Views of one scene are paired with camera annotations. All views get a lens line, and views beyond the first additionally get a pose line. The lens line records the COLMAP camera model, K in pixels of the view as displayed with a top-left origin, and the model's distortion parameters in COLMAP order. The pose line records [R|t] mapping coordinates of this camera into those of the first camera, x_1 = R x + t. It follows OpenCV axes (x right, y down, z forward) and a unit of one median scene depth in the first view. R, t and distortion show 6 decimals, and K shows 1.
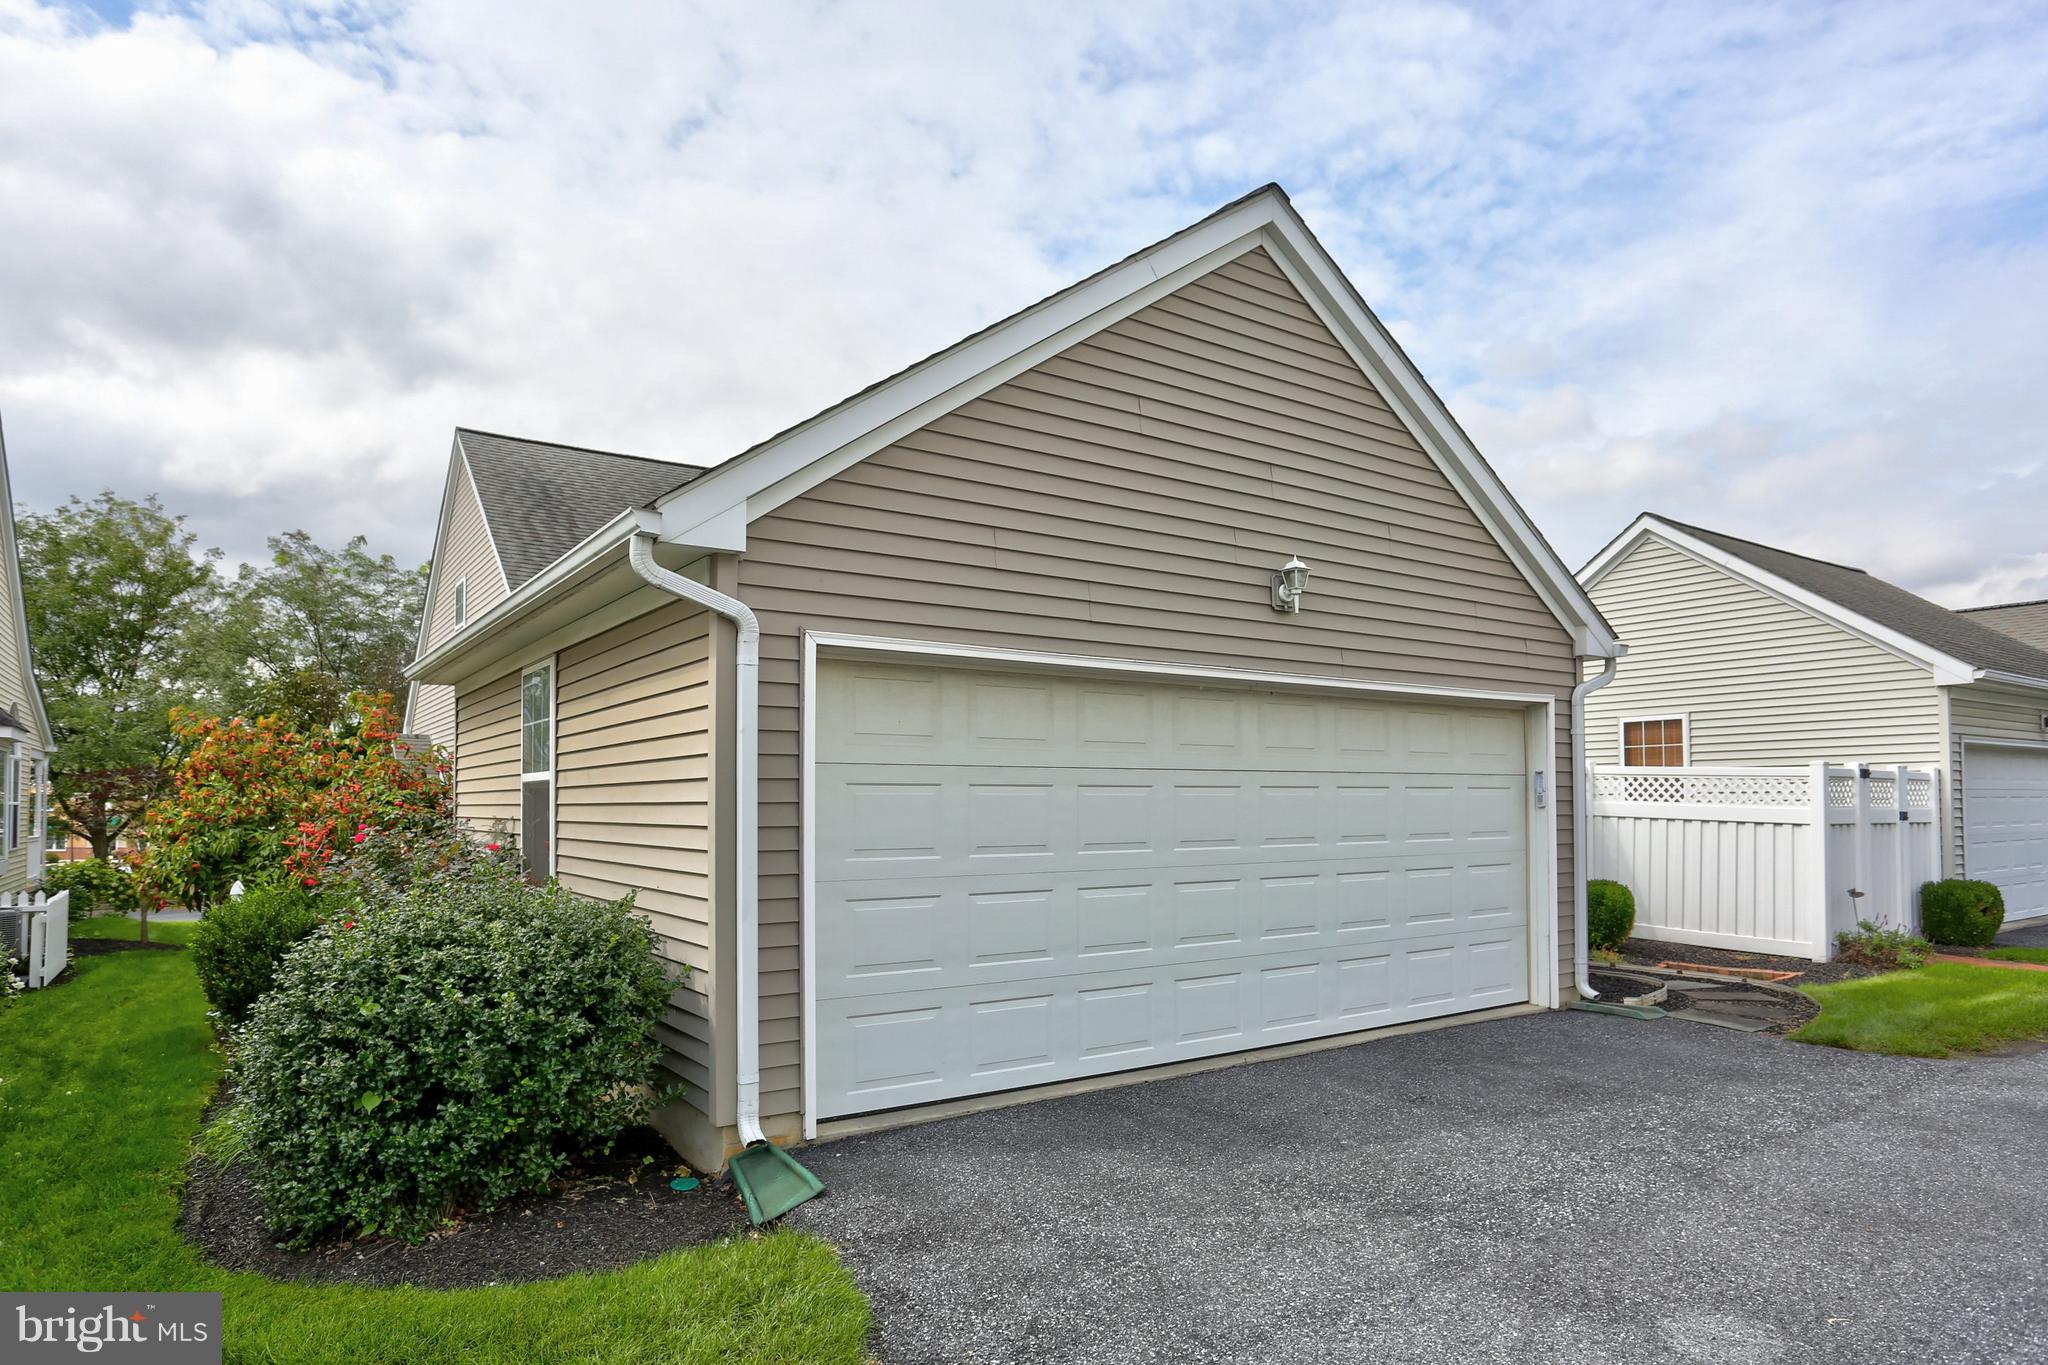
lens RADIAL K [[1203.4, 0, 1026.8], [0, 1203.4, 656.3], [0, 0, 1]] dist [-0.005244, 0.004588]
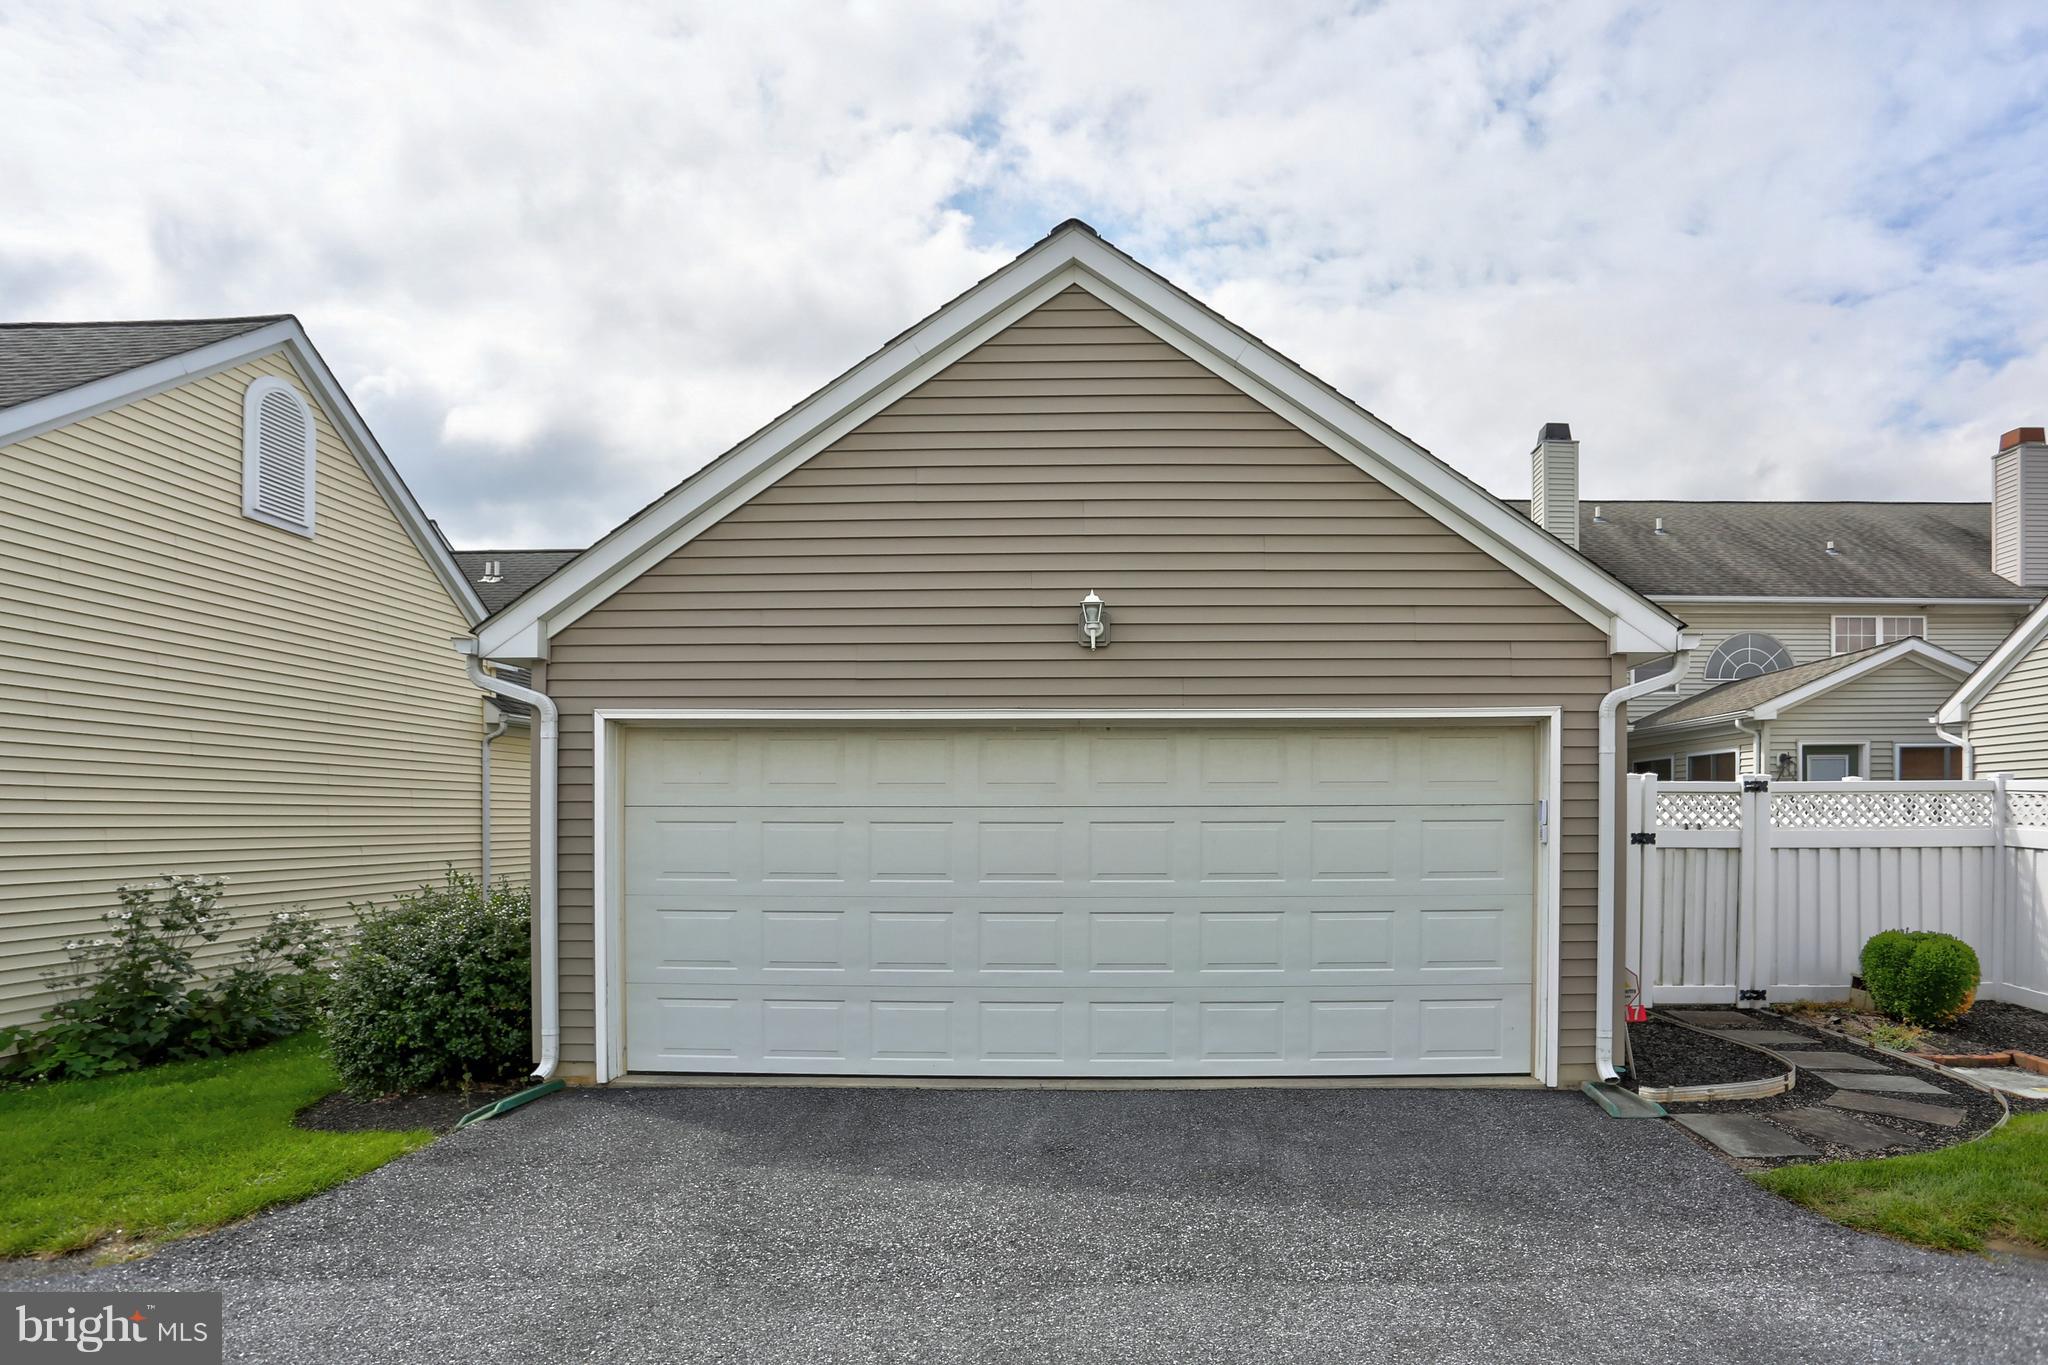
lens RADIAL K [[1023.9, 0, 1065.3], [0, 1023.9, 725.4], [0, 0, 1]] dist [-0.083271, 0.036811]
pose [[0.804456, -0.047245, -0.592131, 0.711721], [0.071539, 0.997282, 0.017620, 0.011381], [0.589689, -0.056535, 0.805649, 0.314718]]
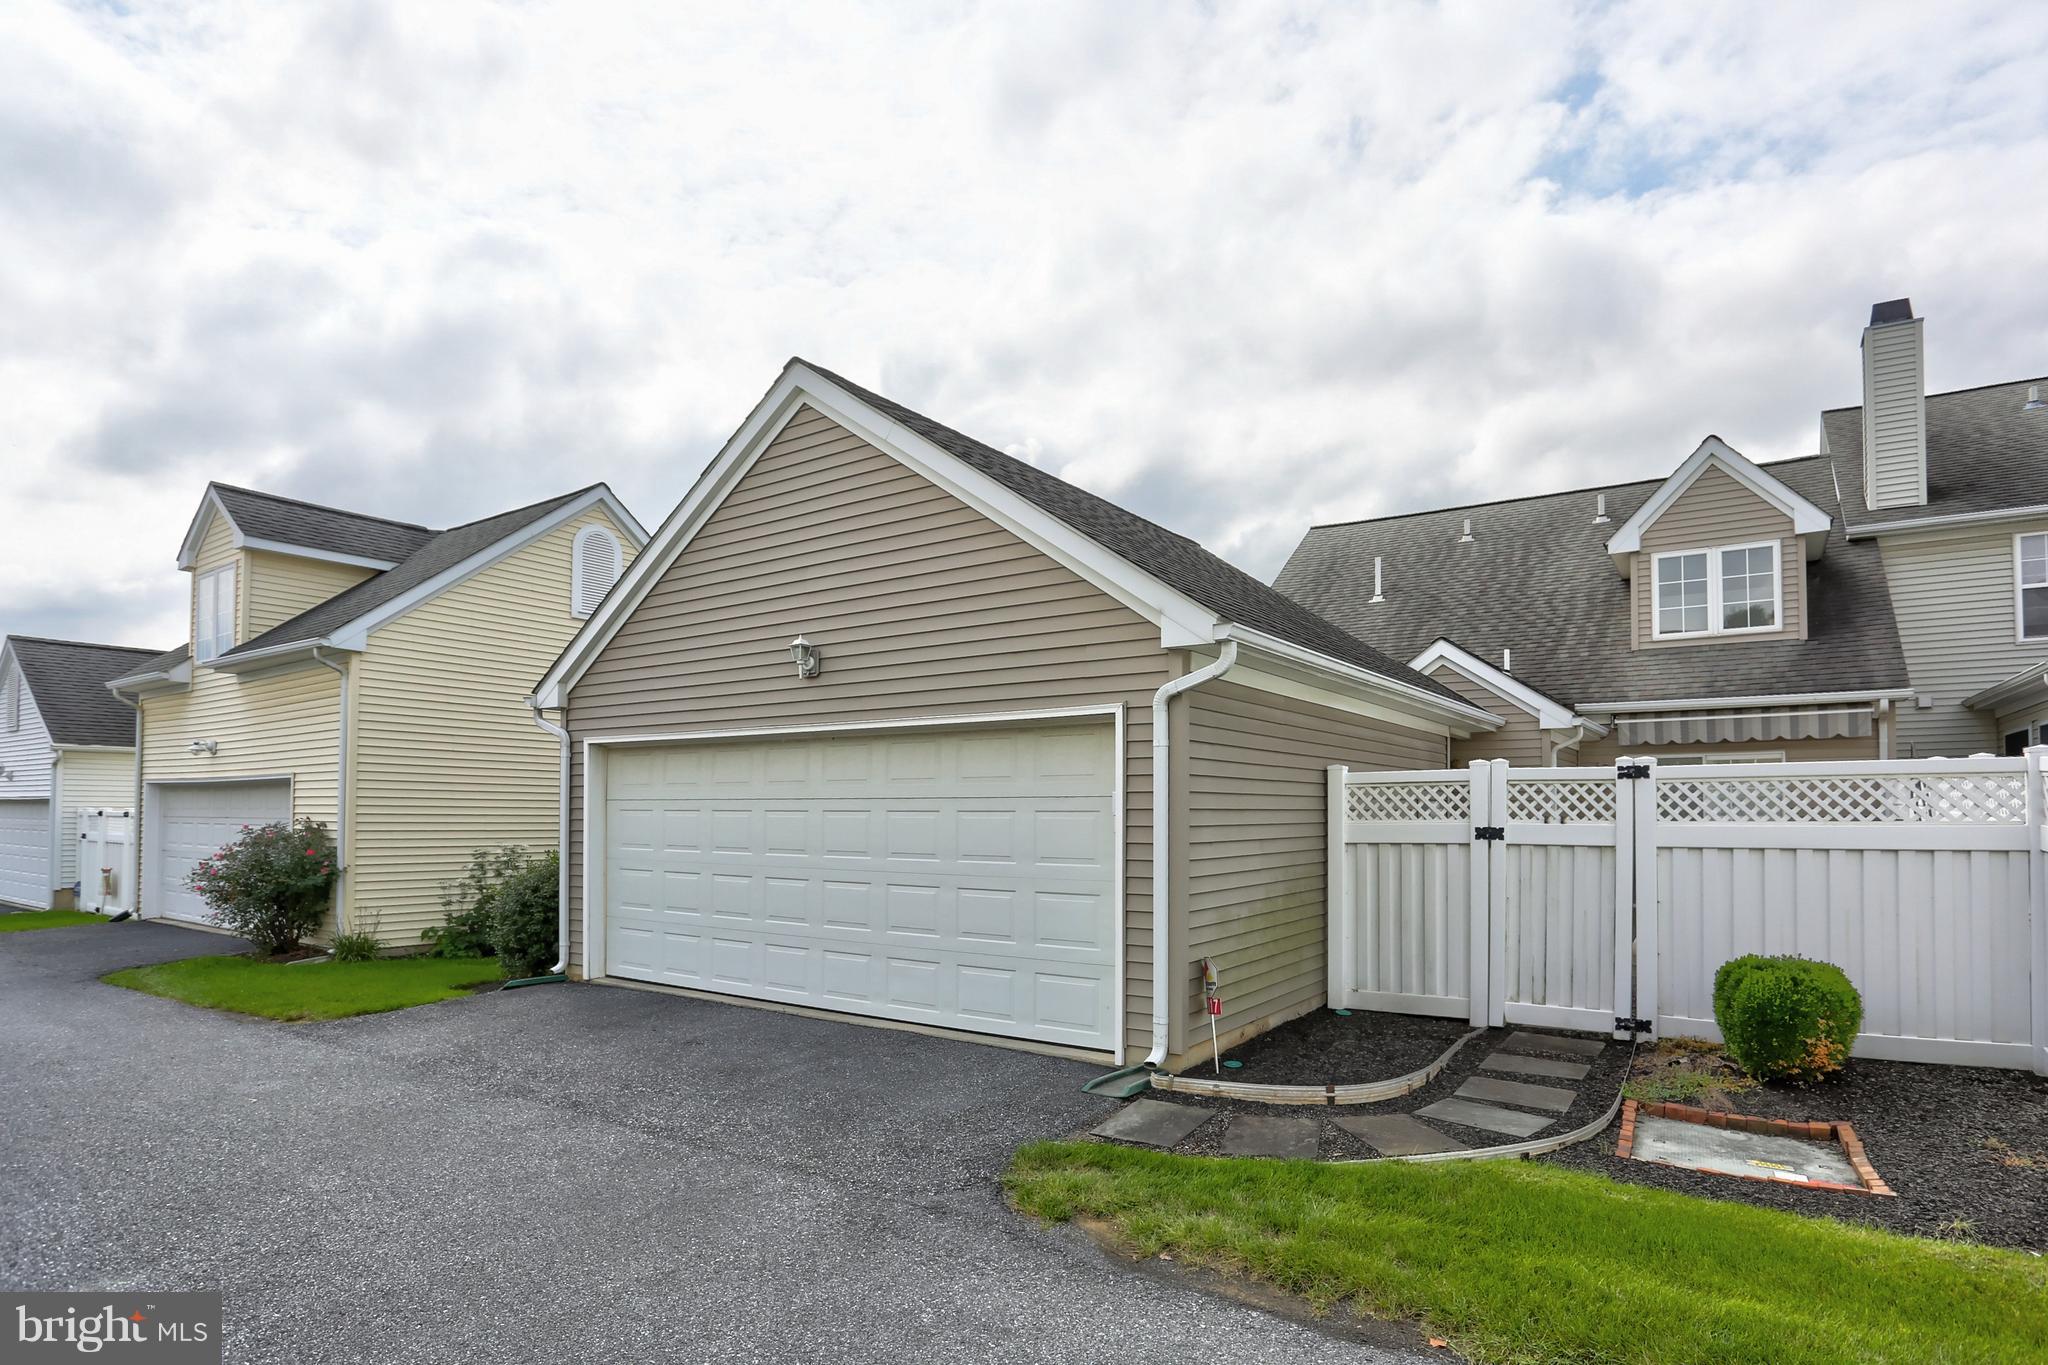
lens RADIAL K [[1008.1, 0, 1030.2], [0, 1008.1, 692.8], [0, 0, 1]] dist [-0.074924, 0.033087]
pose [[0.374662, -0.103495, -0.921367, 1.342289], [0.114612, 0.991298, -0.064745, 0.079962], [0.920050, -0.081342, 0.383264, 0.827696]]
